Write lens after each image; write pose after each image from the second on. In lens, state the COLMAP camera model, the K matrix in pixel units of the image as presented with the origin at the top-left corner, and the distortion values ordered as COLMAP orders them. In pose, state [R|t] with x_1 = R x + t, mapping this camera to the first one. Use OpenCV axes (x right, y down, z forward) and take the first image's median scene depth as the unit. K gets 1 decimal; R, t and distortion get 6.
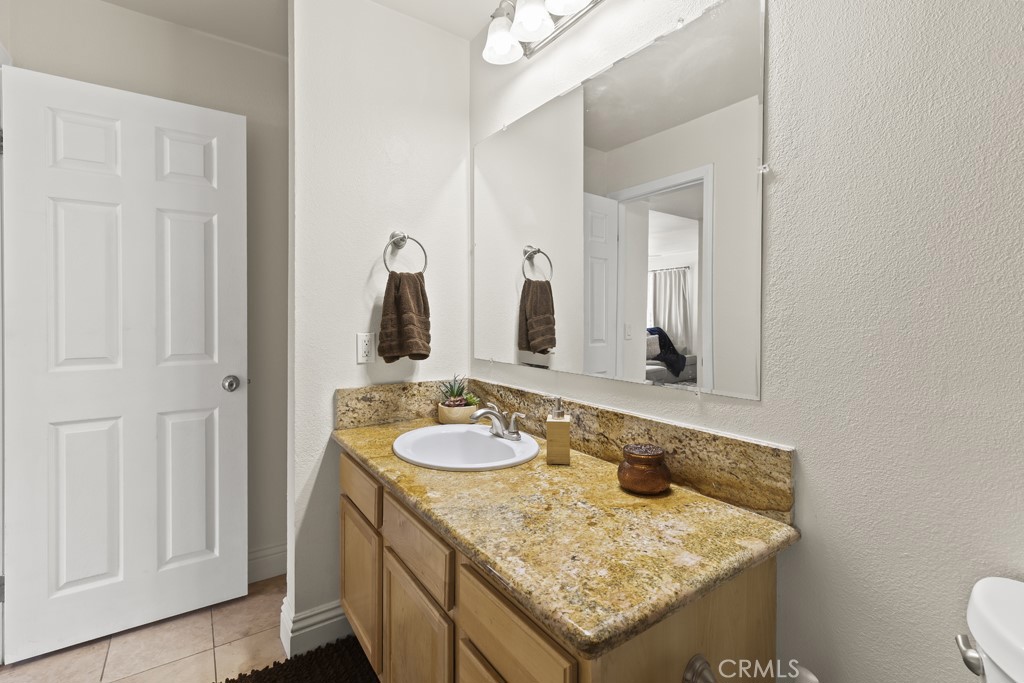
lens RADIAL K [[466.4, 0, 511.4], [0, 466.4, 334.1], [0, 0, 1]] dist [0.003790, 0.000597]
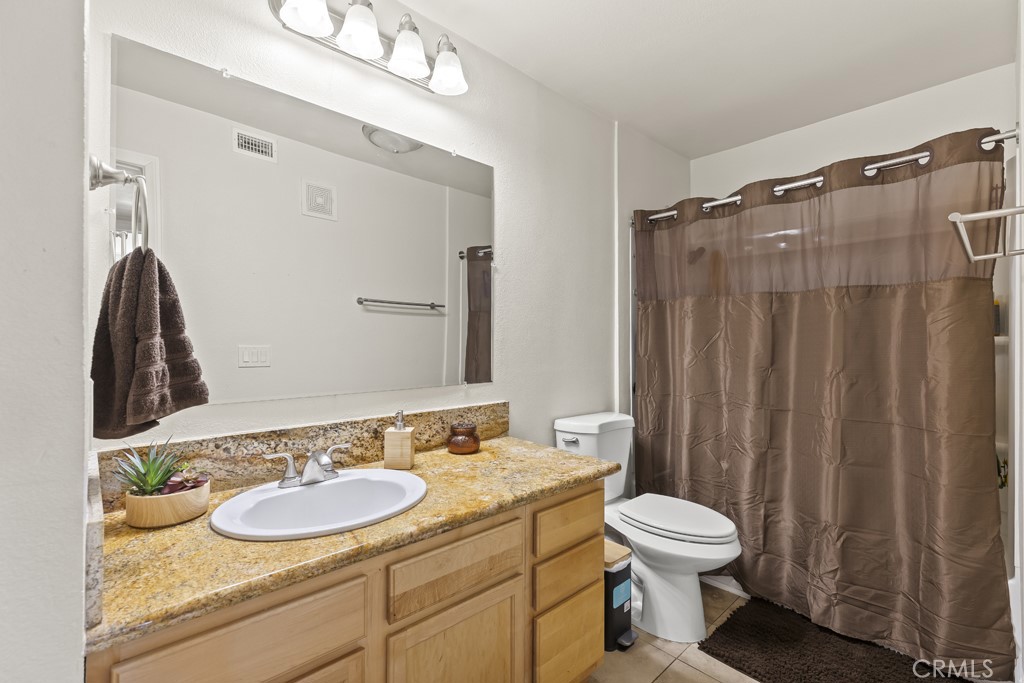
lens RADIAL K [[459.0, 0, 515.6], [0, 459.0, 335.8], [0, 0, 1]] dist [0.003494, 0.000463]
pose [[-0.151284, 0.002319, 0.988488, -1.153756], [0.032953, 0.999453, 0.002698, -0.045254], [-0.987941, 0.032982, -0.151277, 0.975941]]
